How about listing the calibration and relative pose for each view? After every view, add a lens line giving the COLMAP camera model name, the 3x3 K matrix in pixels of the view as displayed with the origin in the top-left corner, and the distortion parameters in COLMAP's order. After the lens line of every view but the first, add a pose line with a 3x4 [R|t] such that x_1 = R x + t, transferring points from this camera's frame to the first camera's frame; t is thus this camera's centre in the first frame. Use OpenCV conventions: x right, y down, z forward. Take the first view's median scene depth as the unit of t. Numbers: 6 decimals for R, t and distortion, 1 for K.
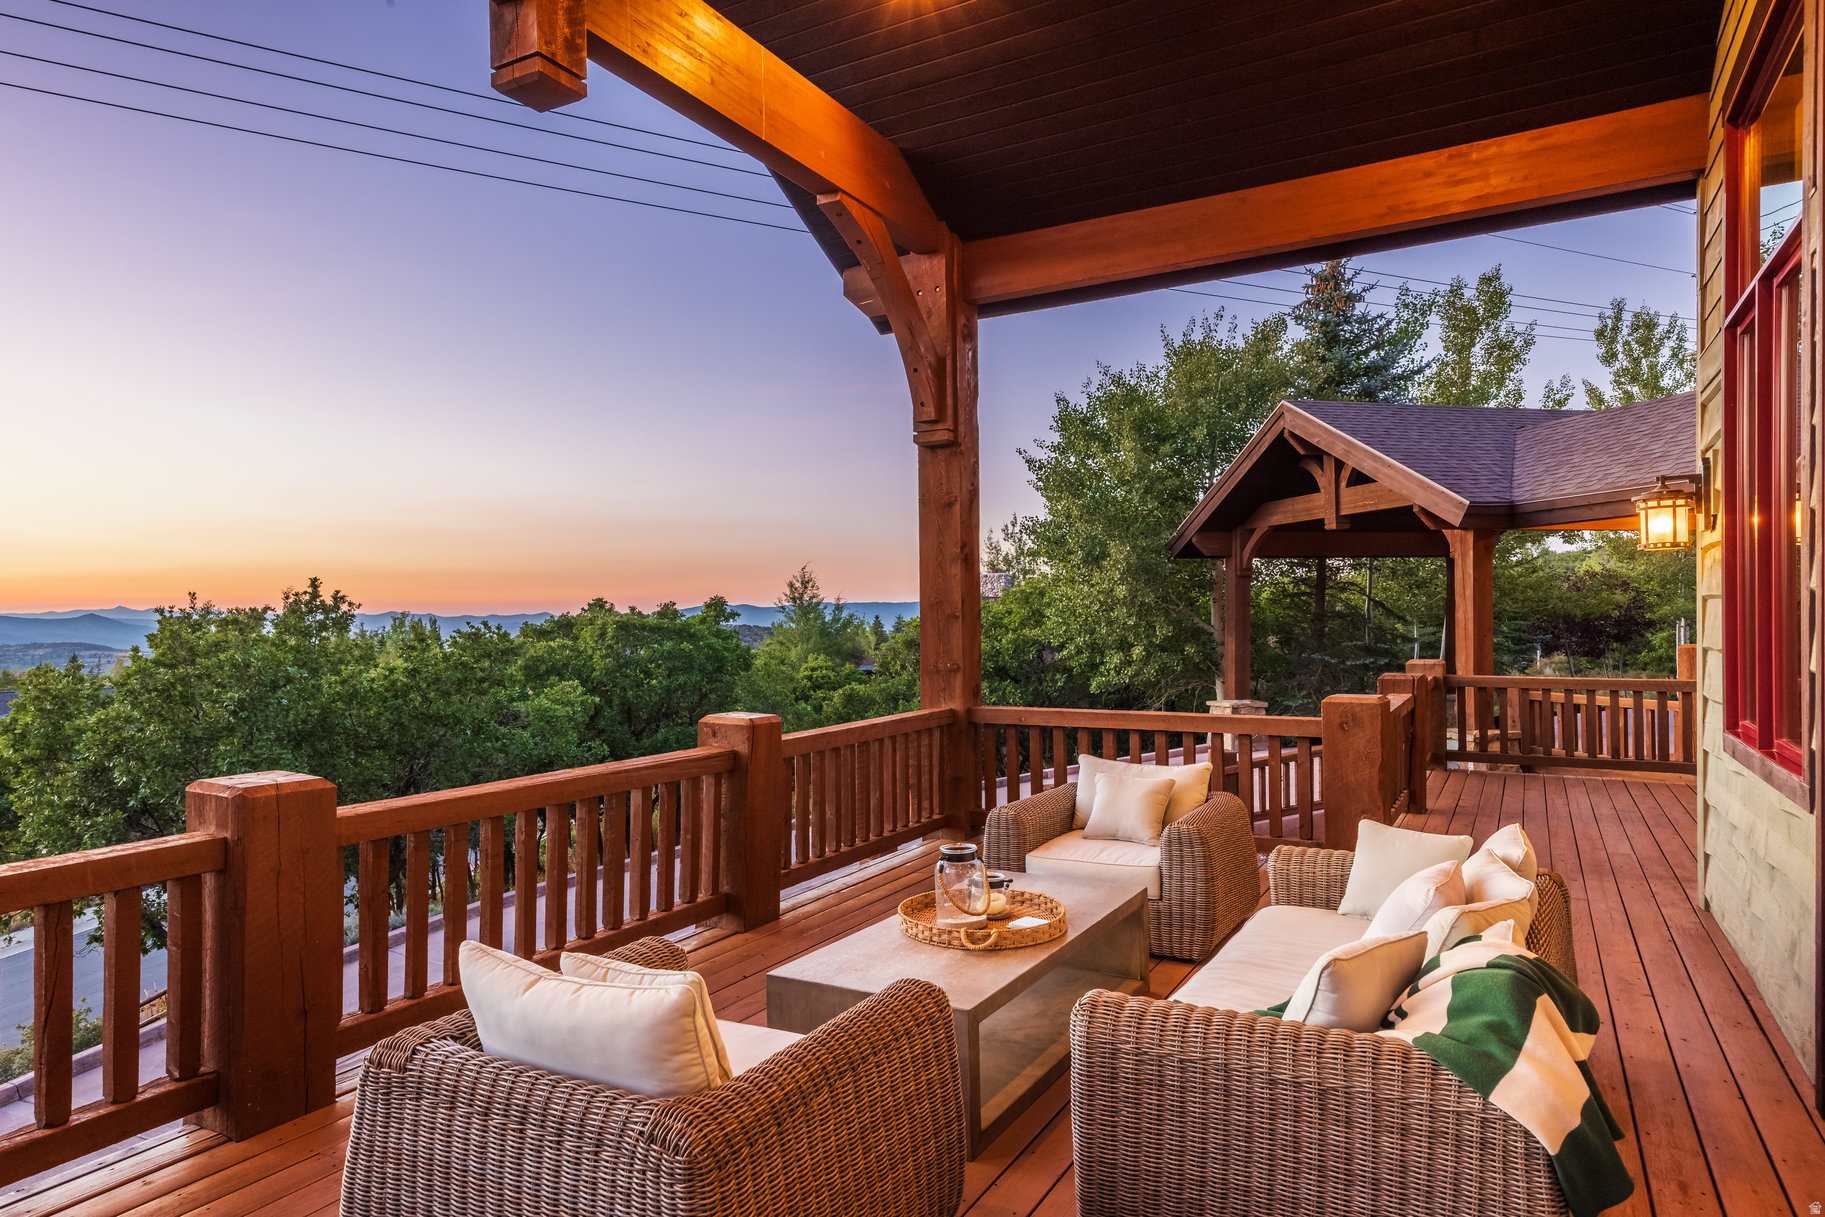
lens RADIAL K [[1057.2, 0, 910.0], [0, 1057.2, 623.7], [0, 0, 1]] dist [0.048933, -0.000249]
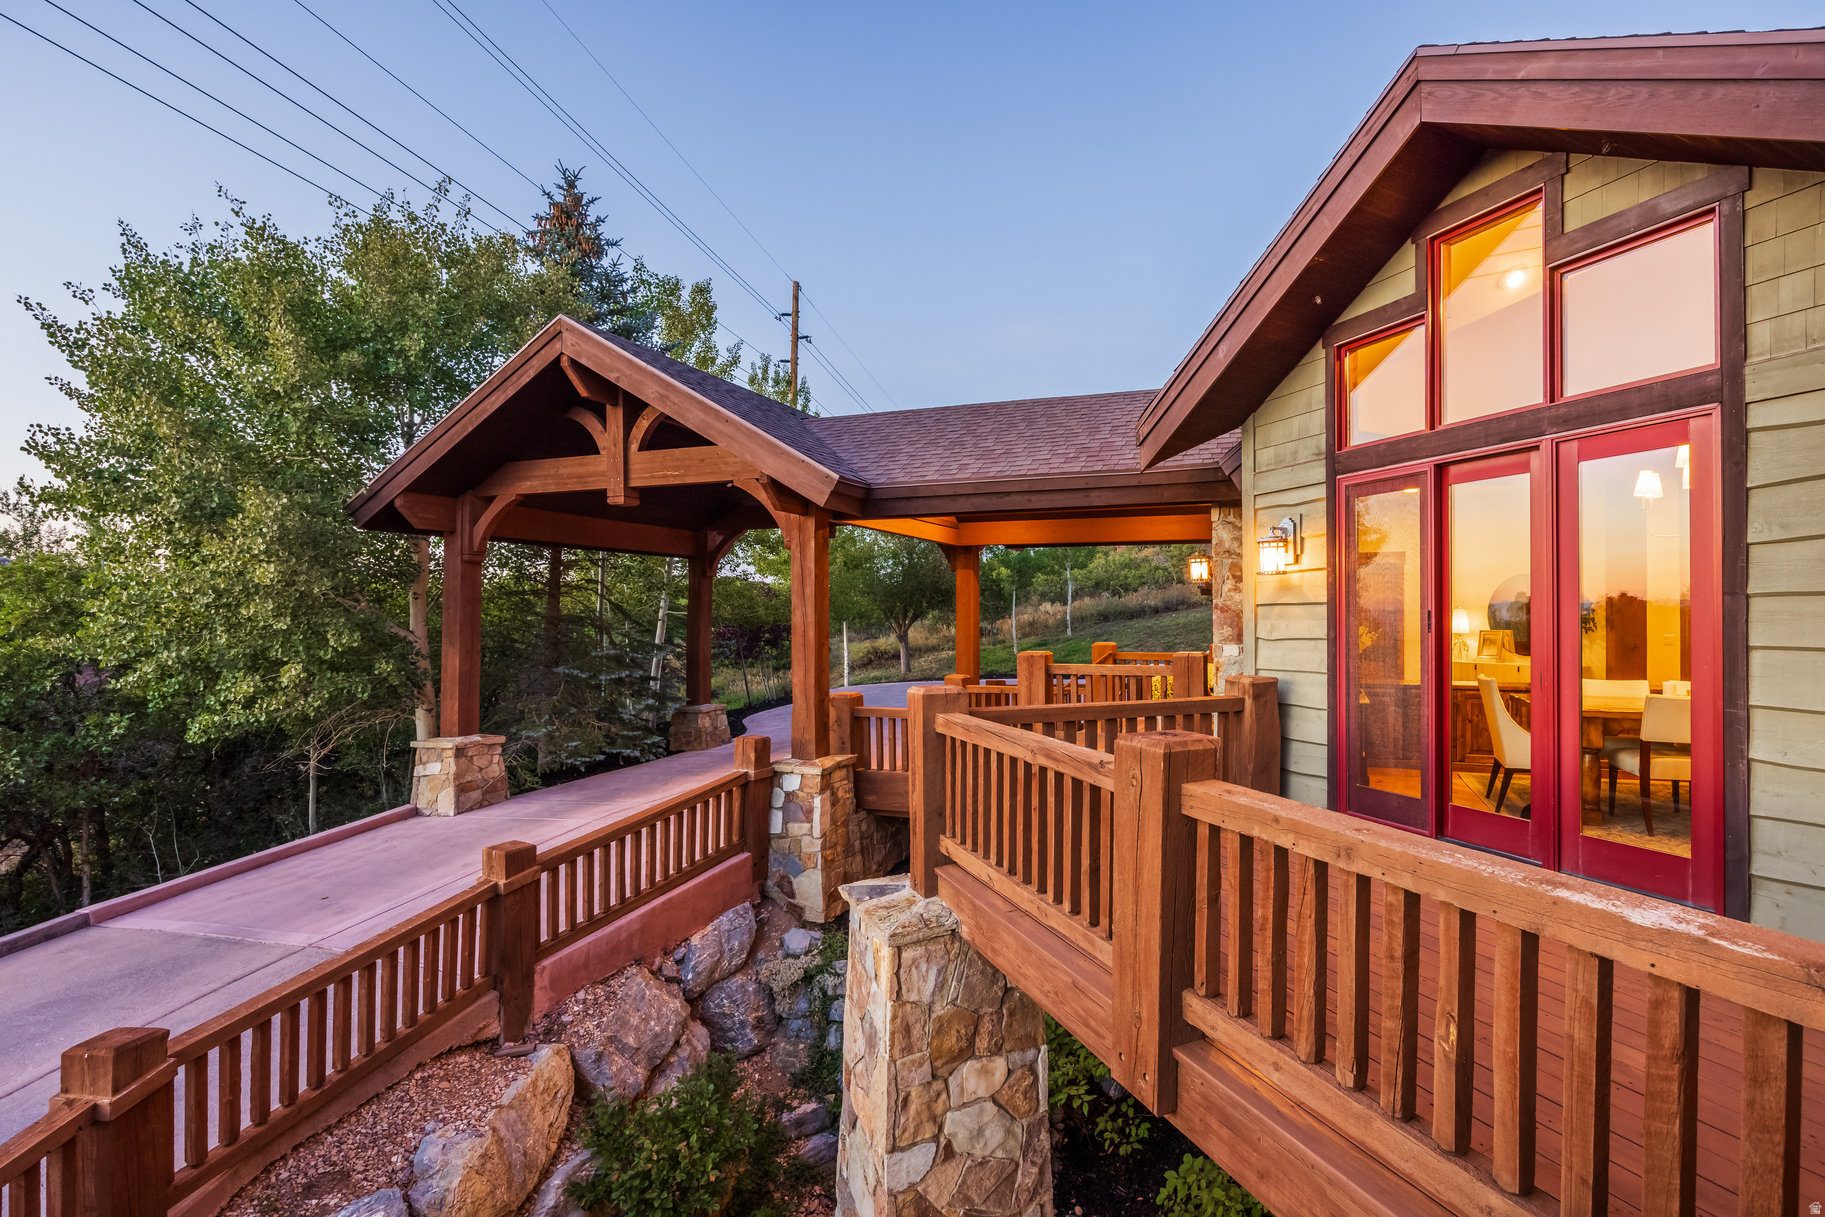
lens RADIAL K [[828.2, 0, 914.6], [0, 828.2, 617.9], [0, 0, 1]] dist [-0.005322, -0.000743]
pose [[0.603340, 0.014724, 0.797348, 0.049584], [-0.003278, 0.999867, -0.015983, 0.000575], [-0.797478, 0.007030, 0.603308, 0.422840]]
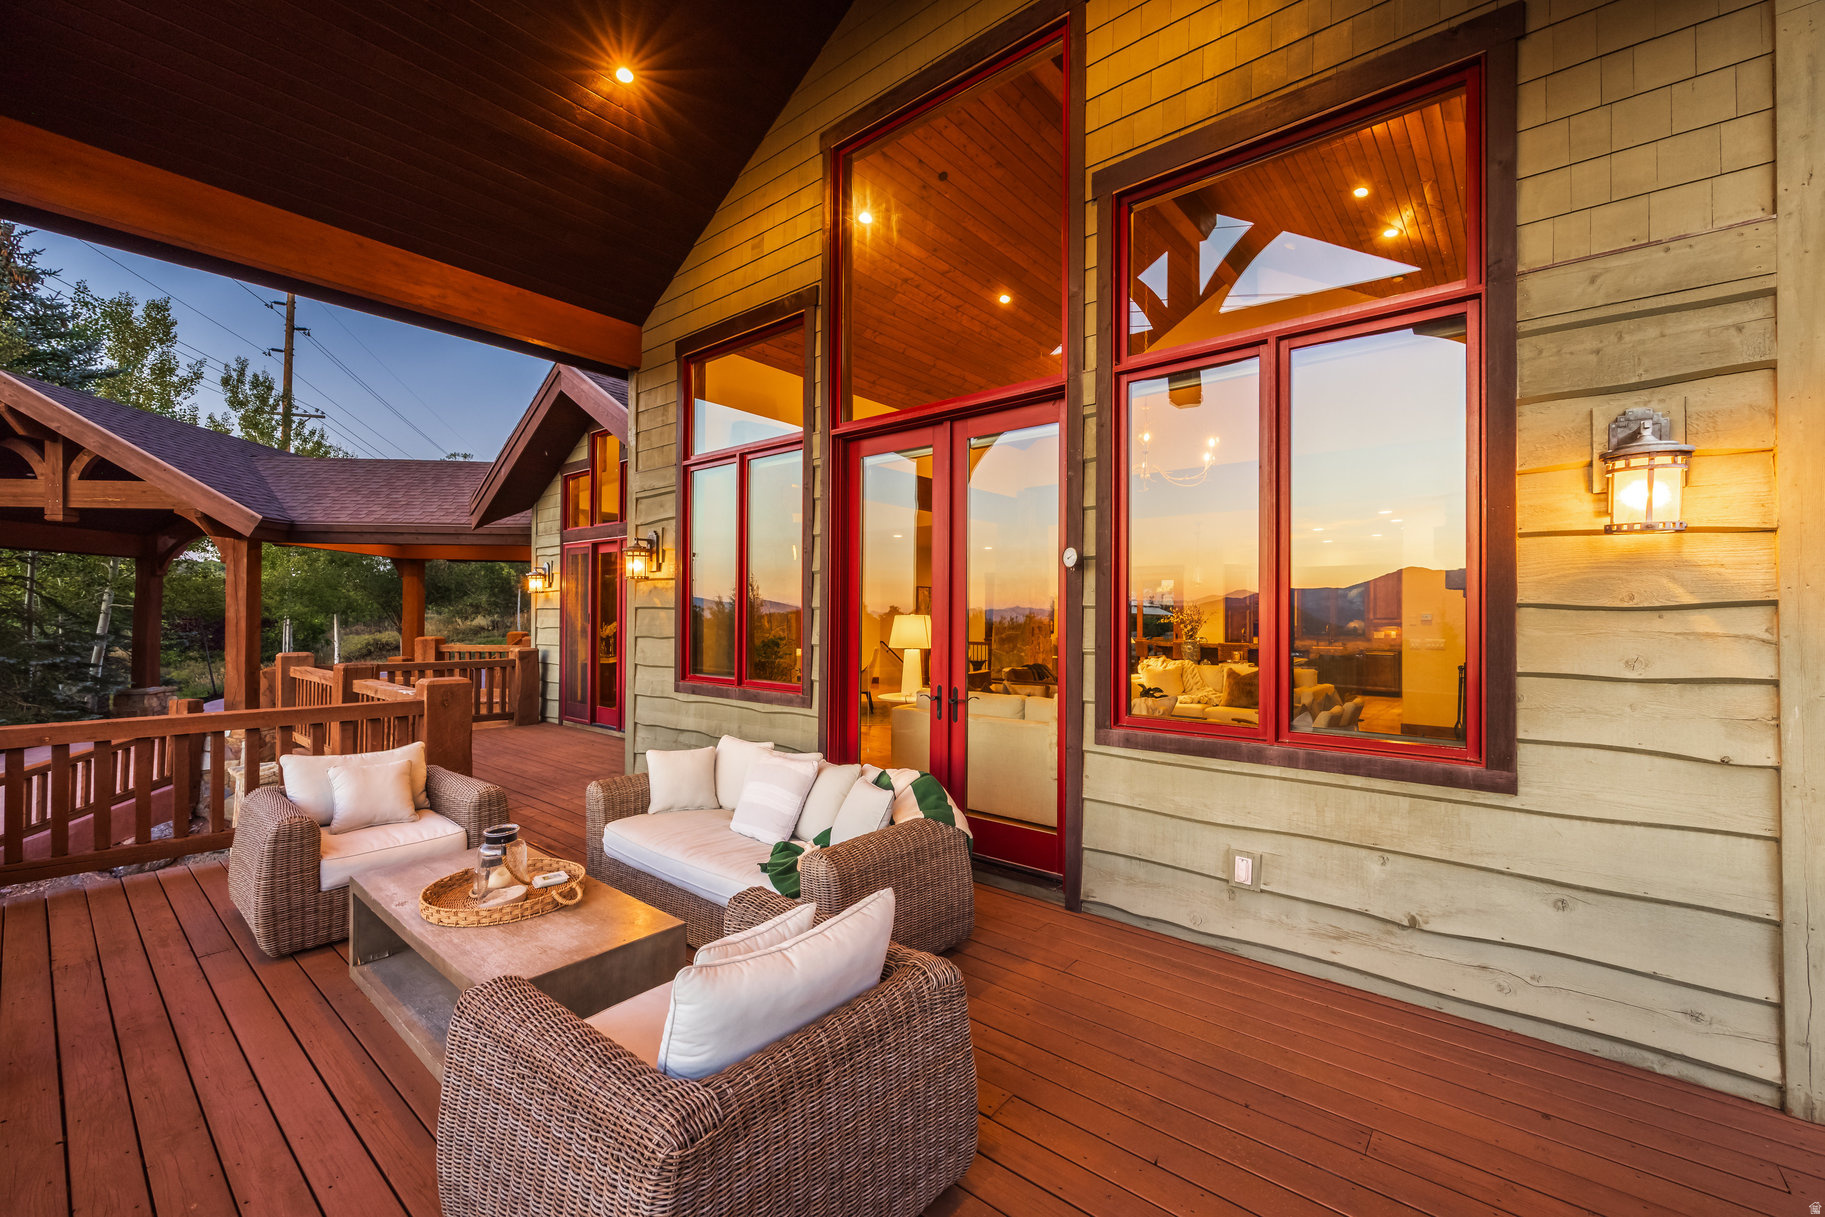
lens RADIAL K [[839.0, 0, 912.5], [0, 839.0, 608.5], [0, 0, 1]] dist [-0.000963, -0.000722]
pose [[0.181377, 0.023119, 0.983142, -0.171389], [-0.005472, 0.999732, -0.022500, 0.001443], [-0.983398, -0.001298, 0.181455, 0.105166]]
